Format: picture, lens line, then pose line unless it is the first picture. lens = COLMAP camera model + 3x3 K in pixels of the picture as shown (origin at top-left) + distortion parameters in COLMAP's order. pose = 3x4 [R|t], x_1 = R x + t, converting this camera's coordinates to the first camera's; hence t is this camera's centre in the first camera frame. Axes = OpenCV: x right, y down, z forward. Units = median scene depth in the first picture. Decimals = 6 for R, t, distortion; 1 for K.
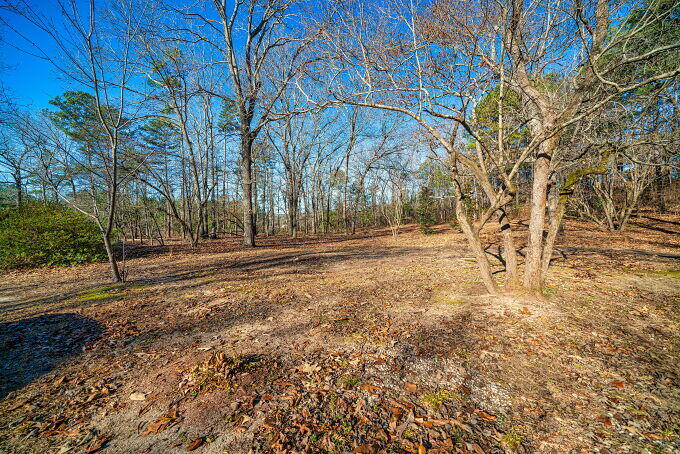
lens RADIAL K [[253.4, 0, 340.1], [0, 253.4, 233.4], [0, 0, 1]] dist [-0.013846, 0.000440]
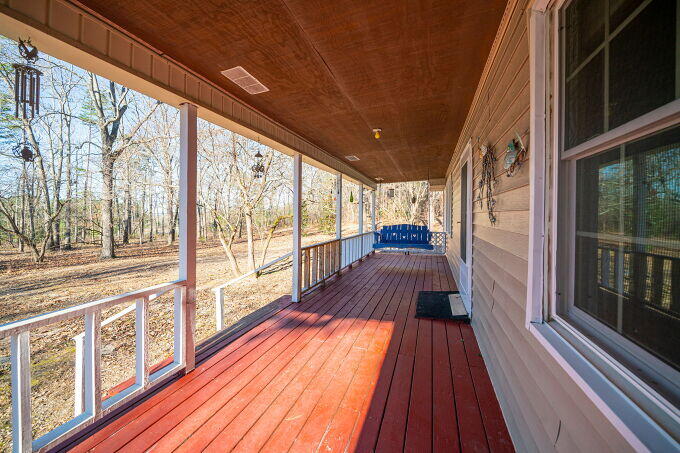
lens RADIAL K [[253.4, 0, 344.8], [0, 253.4, 214.2], [0, 0, 1]] dist [-0.013846, 0.000440]
pose [[0.933241, -0.006212, 0.359196, 0.188817], [0.031357, 0.997443, -0.064218, -0.031408], [-0.357879, 0.071194, 0.931050, -0.343671]]
